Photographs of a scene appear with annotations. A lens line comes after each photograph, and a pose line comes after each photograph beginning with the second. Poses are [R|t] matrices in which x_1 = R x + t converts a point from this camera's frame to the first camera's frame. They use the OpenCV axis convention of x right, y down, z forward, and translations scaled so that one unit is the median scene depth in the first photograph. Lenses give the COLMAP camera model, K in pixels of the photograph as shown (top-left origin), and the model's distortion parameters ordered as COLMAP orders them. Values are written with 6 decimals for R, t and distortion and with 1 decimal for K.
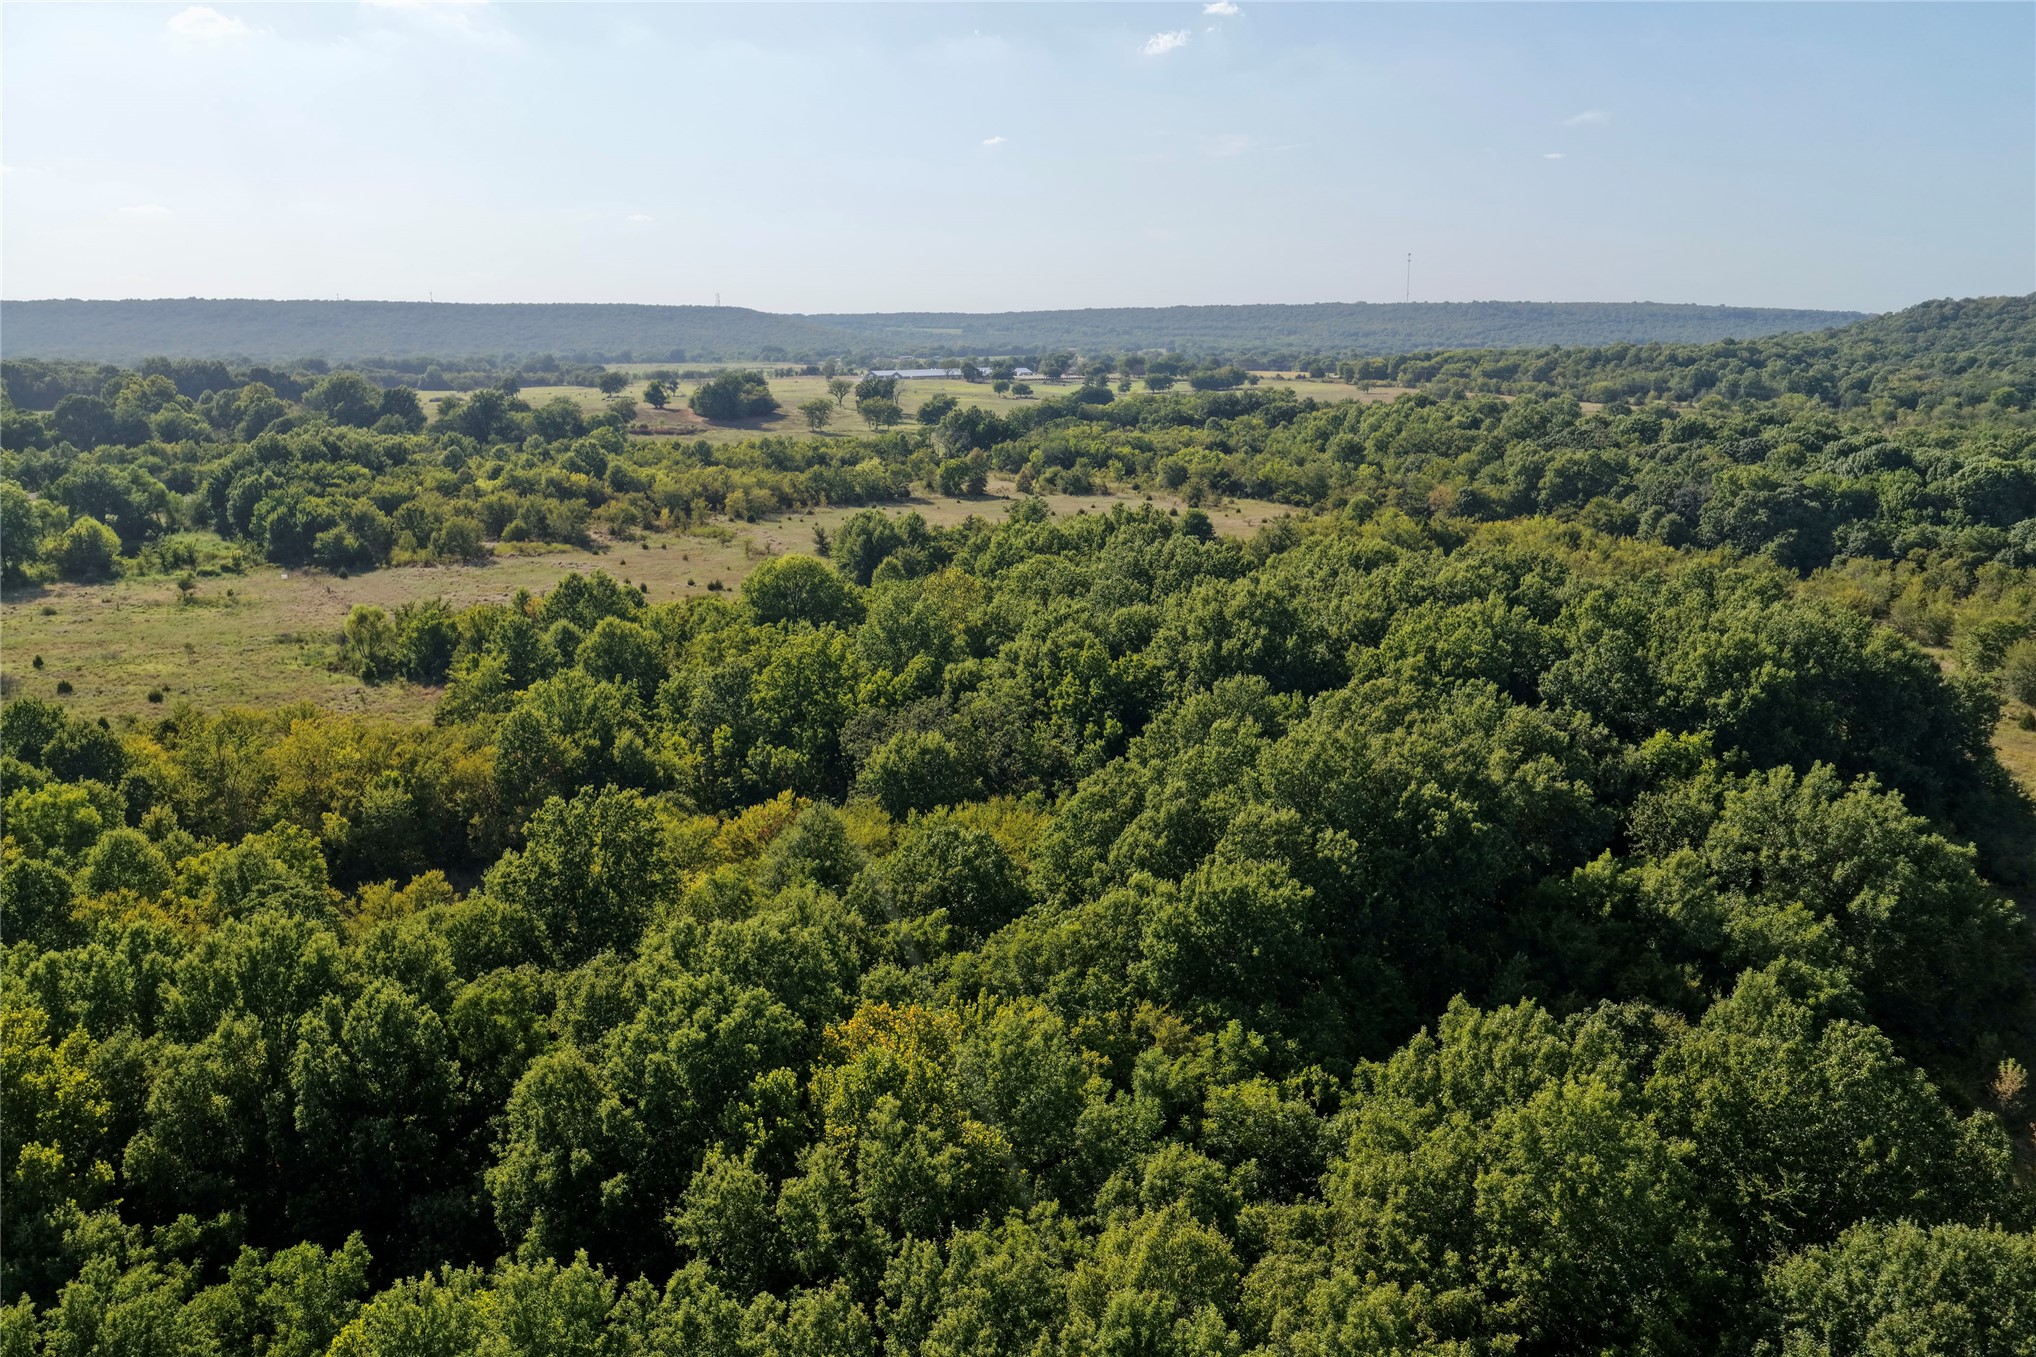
lens RADIAL K [[1657.8, 0, 1018.0], [0, 1657.8, 678.5], [0, 0, 1]] dist [-0.034086, 0.056030]
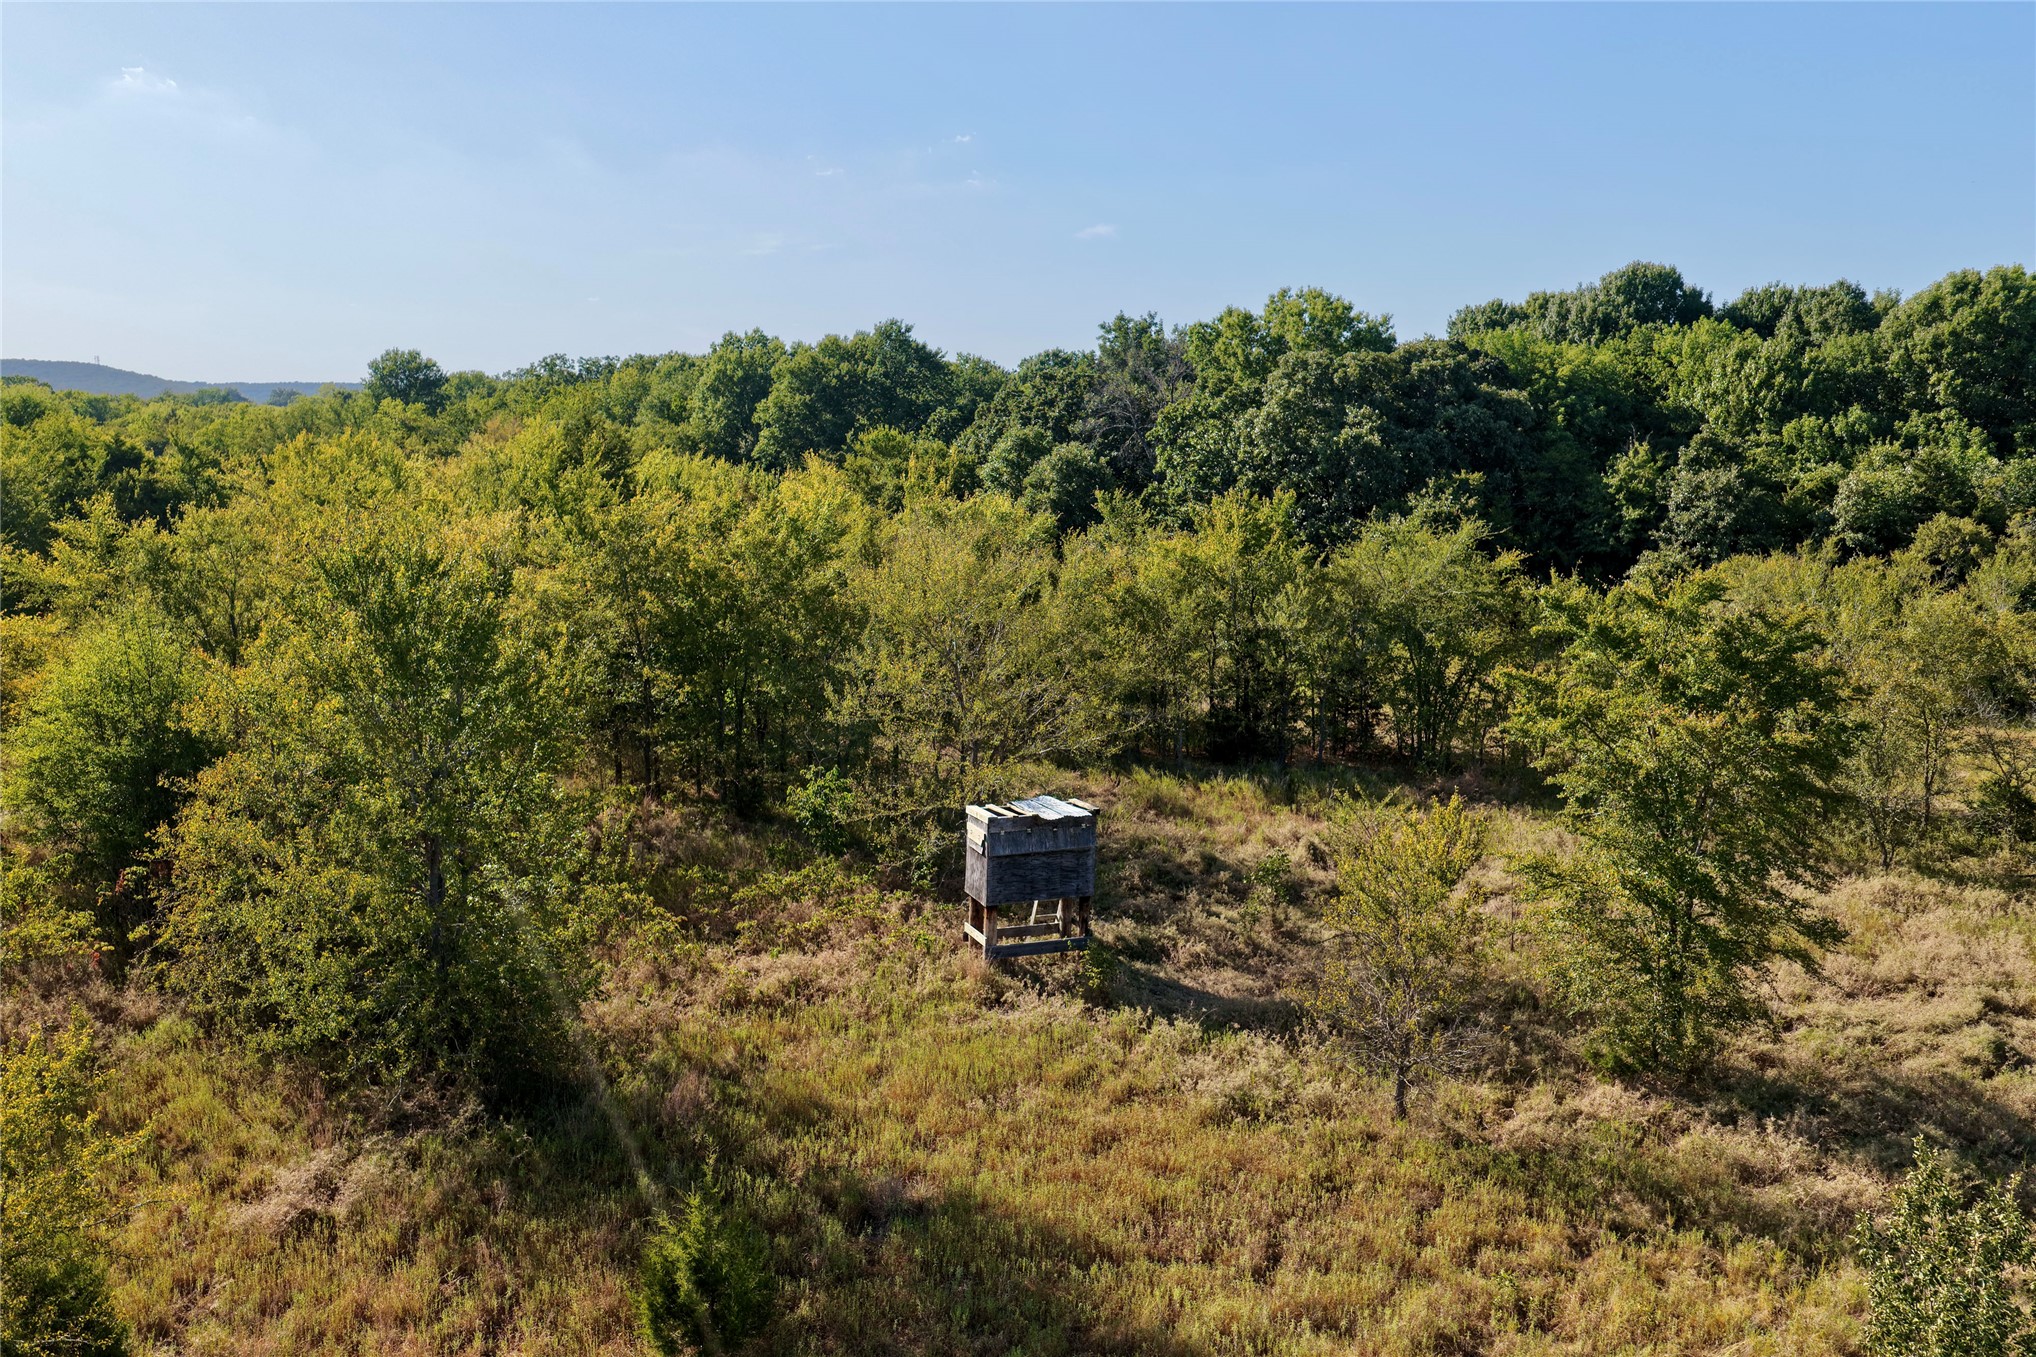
lens RADIAL K [[1657.8, 0, 1018.0], [0, 1657.8, 678.5], [0, 0, 1]] dist [-0.034086, 0.056030]
pose [[0.957092, -0.028239, 0.288407, 0.327645], [0.043859, 0.997892, -0.047841, -0.047358], [-0.286448, 0.058437, 0.956312, 0.785091]]
